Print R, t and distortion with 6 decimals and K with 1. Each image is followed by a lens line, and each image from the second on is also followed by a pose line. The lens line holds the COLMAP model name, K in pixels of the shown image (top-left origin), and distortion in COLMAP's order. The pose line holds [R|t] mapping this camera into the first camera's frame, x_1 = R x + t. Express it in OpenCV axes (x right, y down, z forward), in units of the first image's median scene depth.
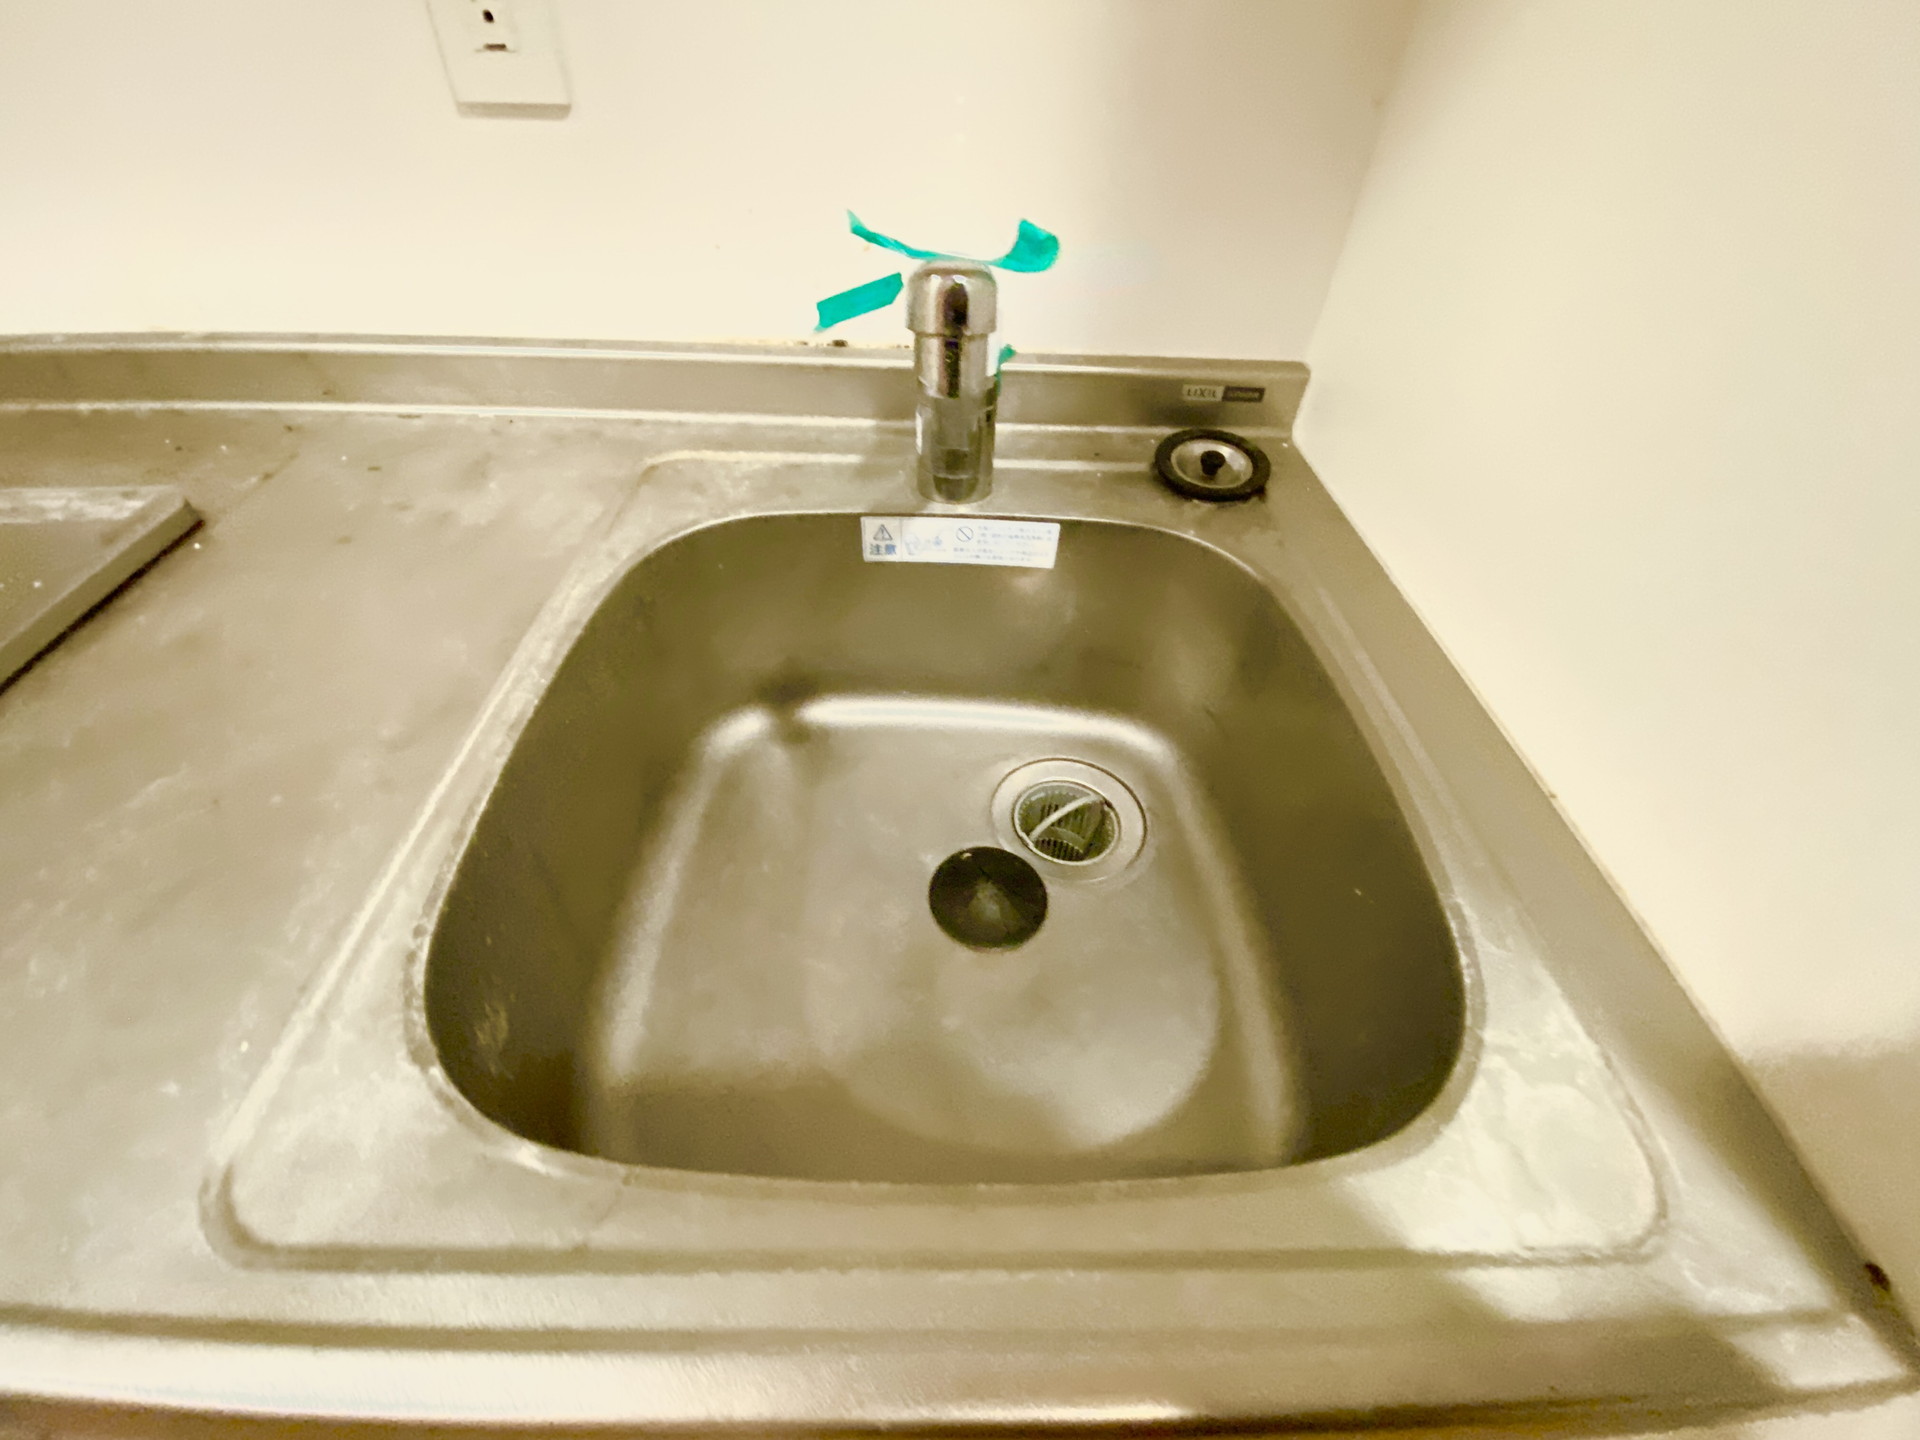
lens RADIAL K [[771.7, 0, 954.0], [0, 771.7, 729.6], [0, 0, 1]] dist [-0.006272, -0.004850]
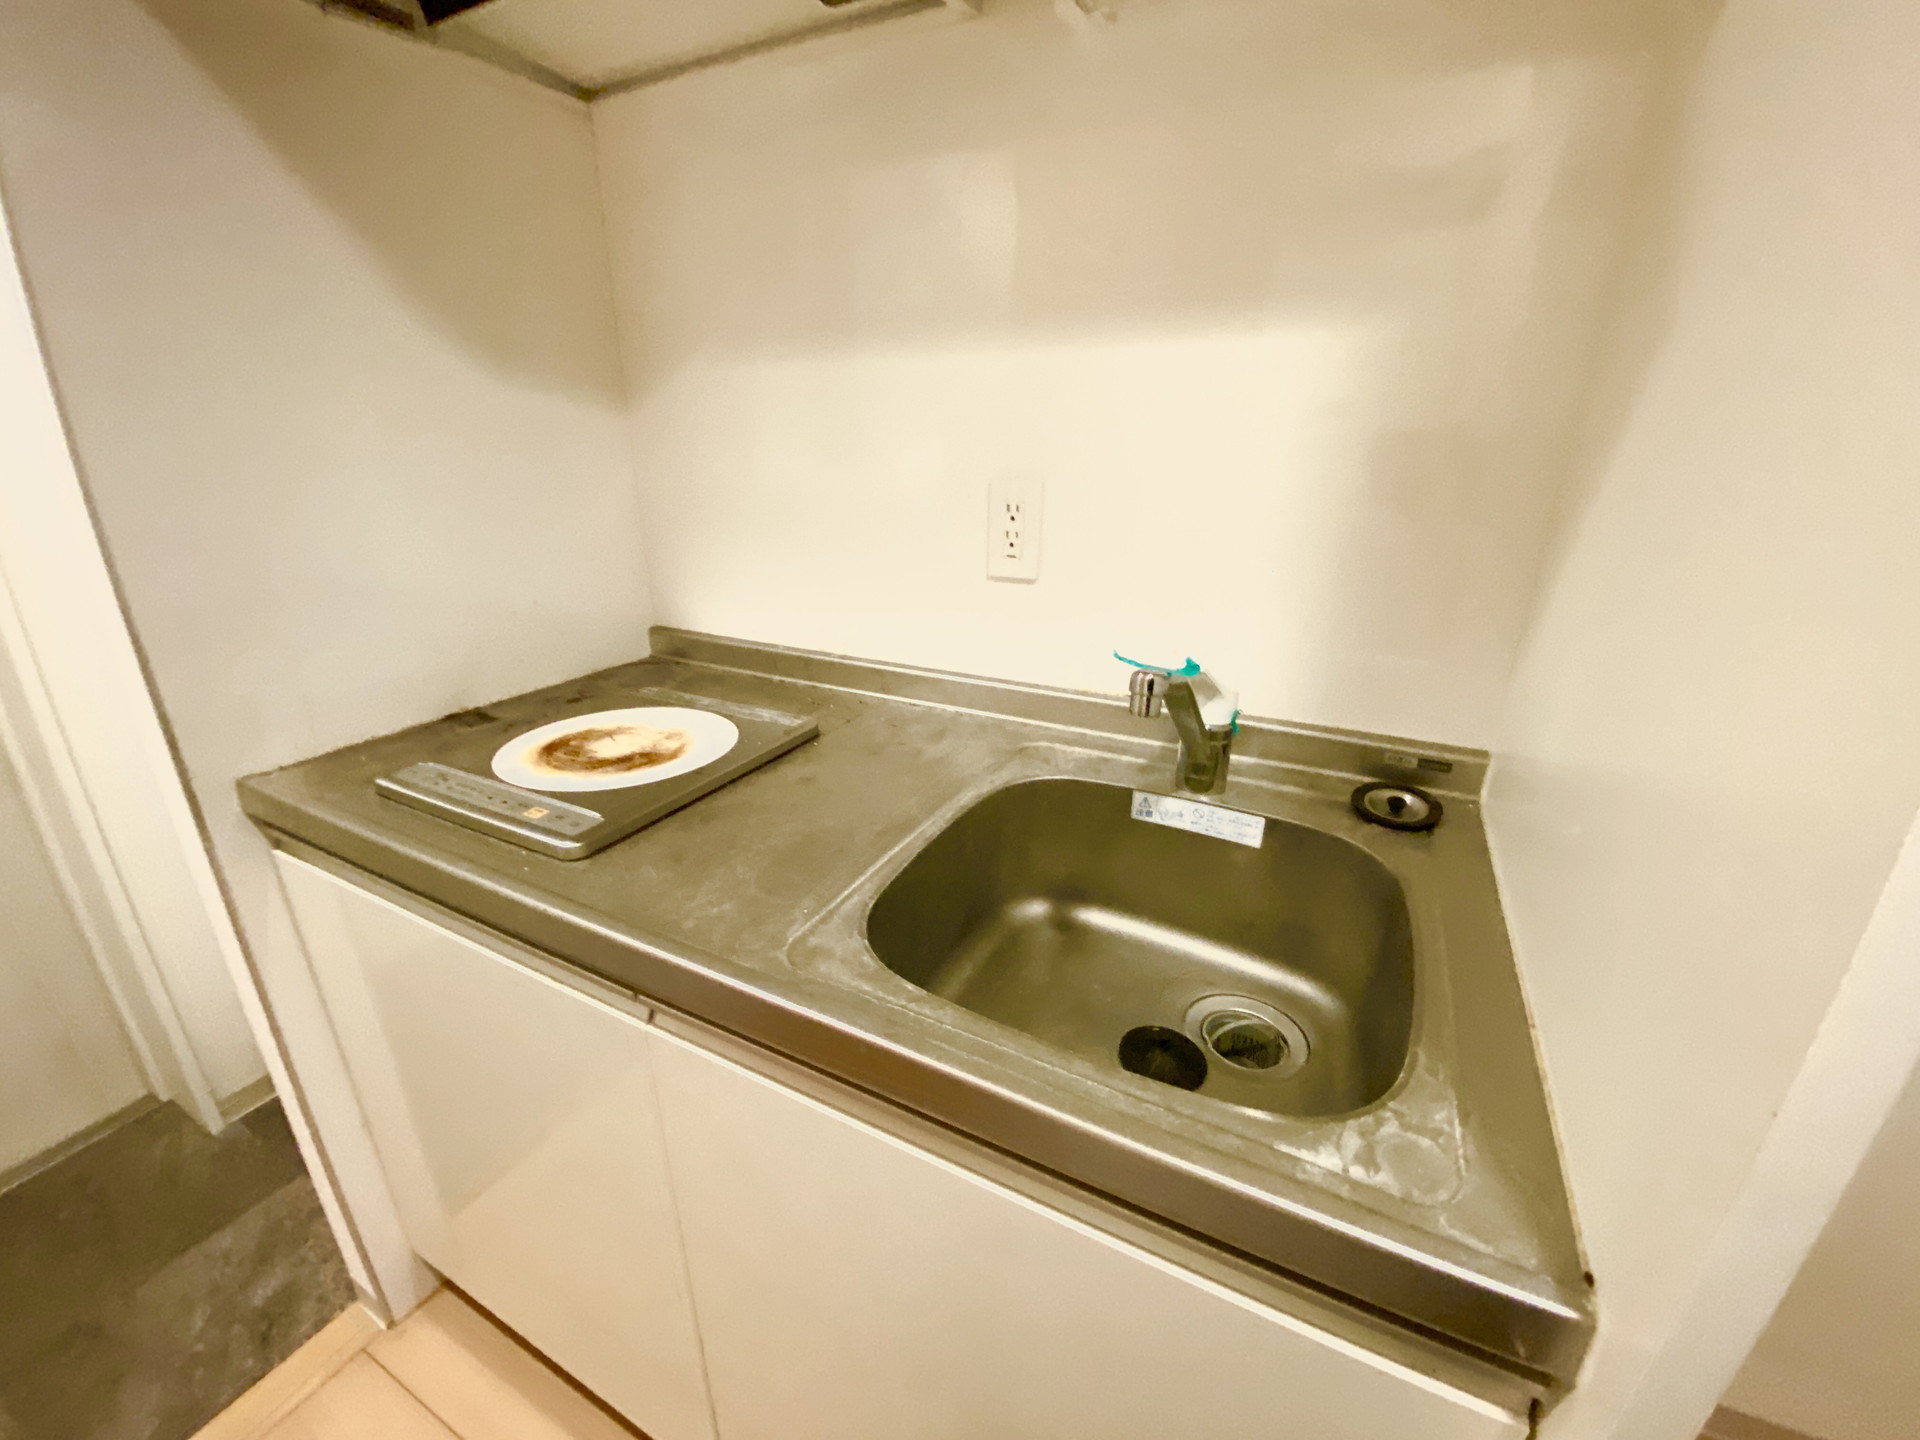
lens RADIAL K [[771.7, 0, 957.4], [0, 771.7, 716.9], [0, 0, 1]] dist [-0.006272, -0.004850]
pose [[0.883398, 0.128689, -0.450607, 0.257405], [-0.307989, 0.884158, -0.351294, 0.268769], [0.353200, 0.449115, 0.820698, -0.538545]]
